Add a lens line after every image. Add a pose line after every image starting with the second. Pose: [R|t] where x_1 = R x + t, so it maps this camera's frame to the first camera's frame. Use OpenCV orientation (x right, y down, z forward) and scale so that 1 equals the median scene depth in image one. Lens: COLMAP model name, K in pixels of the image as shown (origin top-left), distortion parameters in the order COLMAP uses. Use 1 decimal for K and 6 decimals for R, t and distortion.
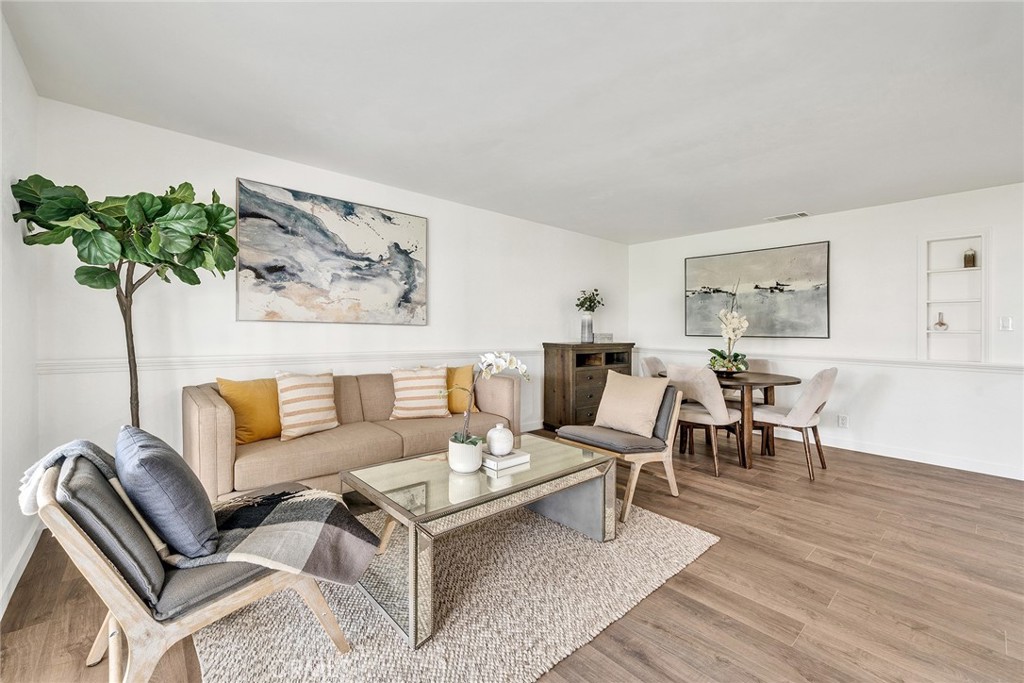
lens RADIAL K [[406.8, 0, 512.0], [0, 406.8, 341.5], [0, 0, 1]] dist [-0.001332, -0.000193]
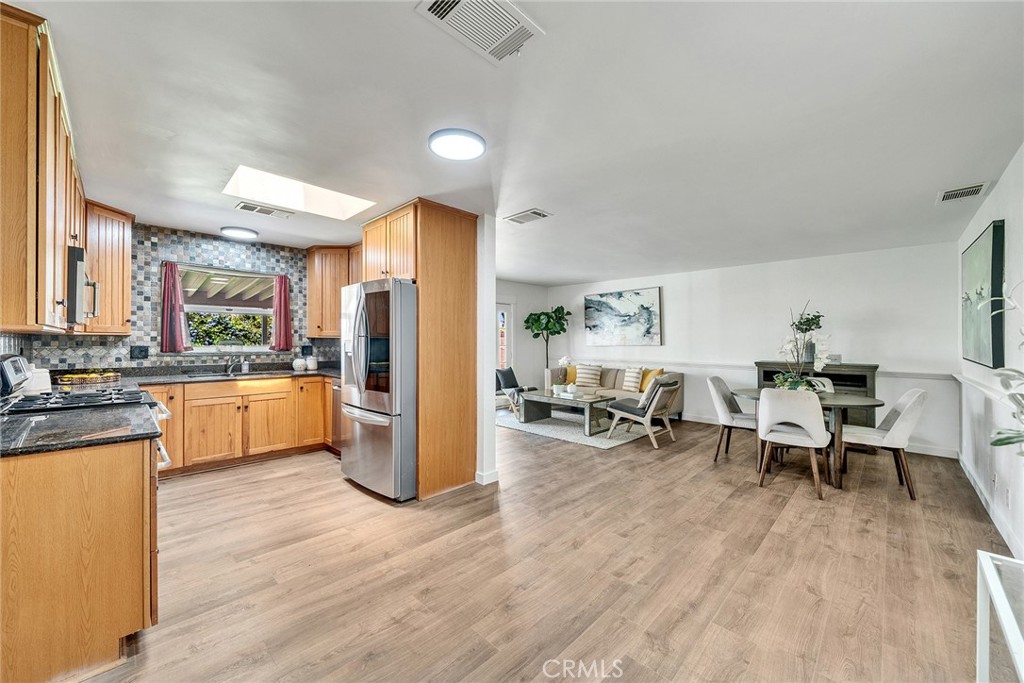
lens RADIAL K [[406.8, 0, 512.0], [0, 406.8, 341.5], [0, 0, 1]] dist [-0.001332, -0.000193]
pose [[0.064970, -0.016604, -0.997749, 1.743457], [-0.016719, 0.999703, -0.017726, -0.017074], [0.997747, 0.017833, 0.064674, 0.250799]]
